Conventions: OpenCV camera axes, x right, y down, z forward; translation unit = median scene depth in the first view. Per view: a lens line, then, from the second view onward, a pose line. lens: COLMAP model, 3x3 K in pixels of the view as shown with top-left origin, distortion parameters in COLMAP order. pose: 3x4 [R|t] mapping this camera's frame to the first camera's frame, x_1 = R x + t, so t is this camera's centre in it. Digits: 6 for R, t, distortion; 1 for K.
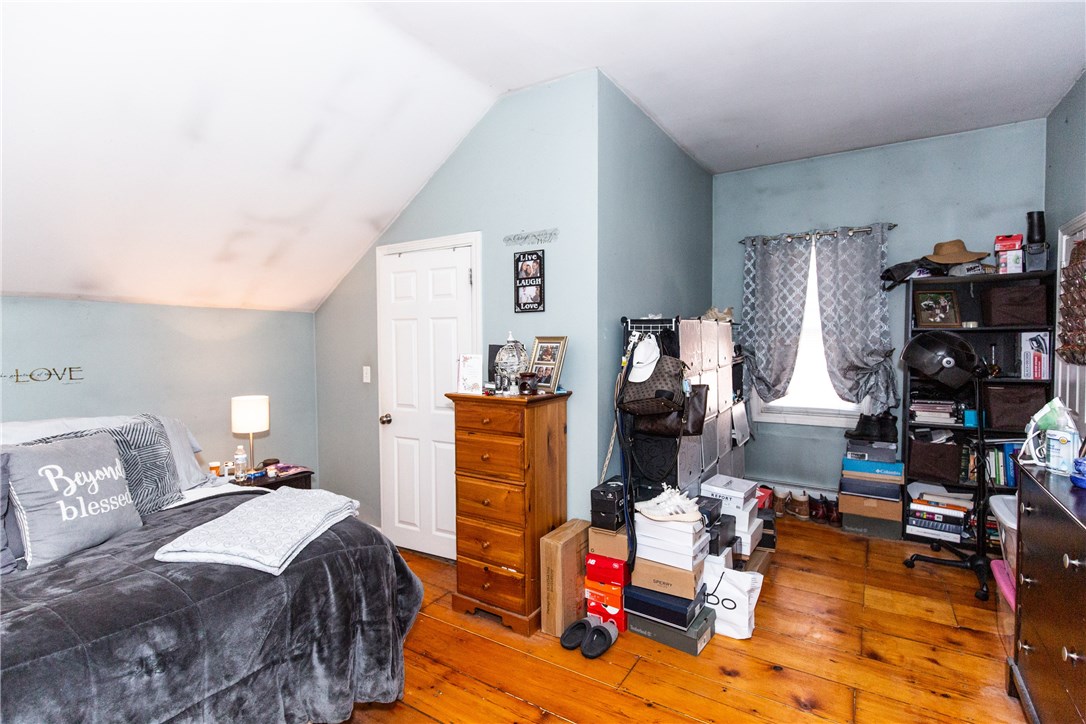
lens RADIAL K [[512.7, 0, 543.0], [0, 512.7, 362.0], [0, 0, 1]] dist [0.000067, -0.000207]
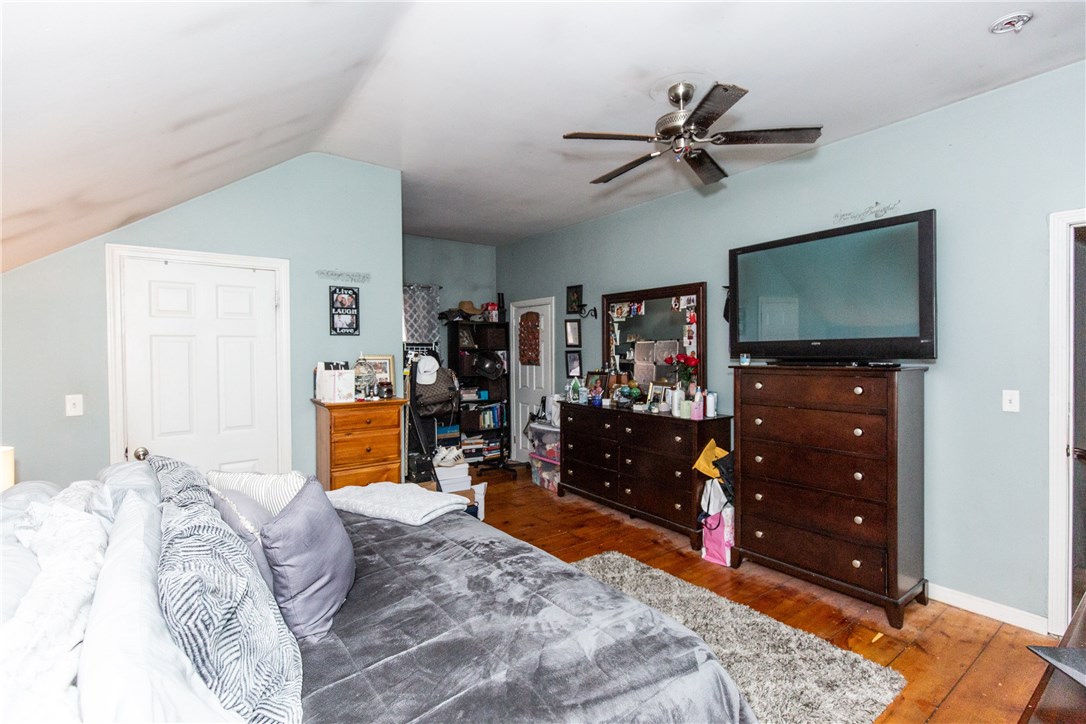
lens RADIAL K [[512.7, 0, 543.0], [0, 512.7, 362.0], [0, 0, 1]] dist [0.000067, -0.000207]
pose [[0.361857, -0.020838, 0.932001, -1.088323], [0.039816, 0.999183, 0.006881, -0.023189], [-0.931383, 0.034619, 0.362391, 0.108648]]
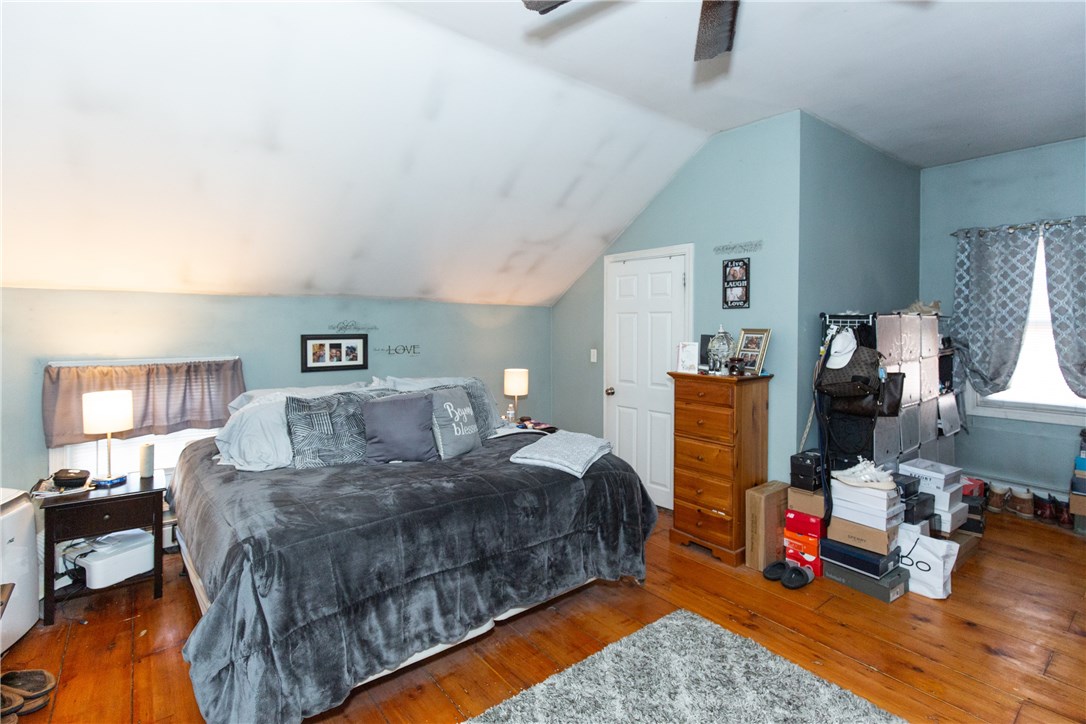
lens RADIAL K [[513.0, 0, 542.4], [0, 513.0, 332.8], [0, 0, 1]] dist [-0.004748, -0.000580]
pose [[0.943202, 0.013946, -0.331927, -0.058676], [-0.023096, 0.999454, -0.023637, 0.000503], [0.331416, 0.029960, 0.943009, -0.326884]]
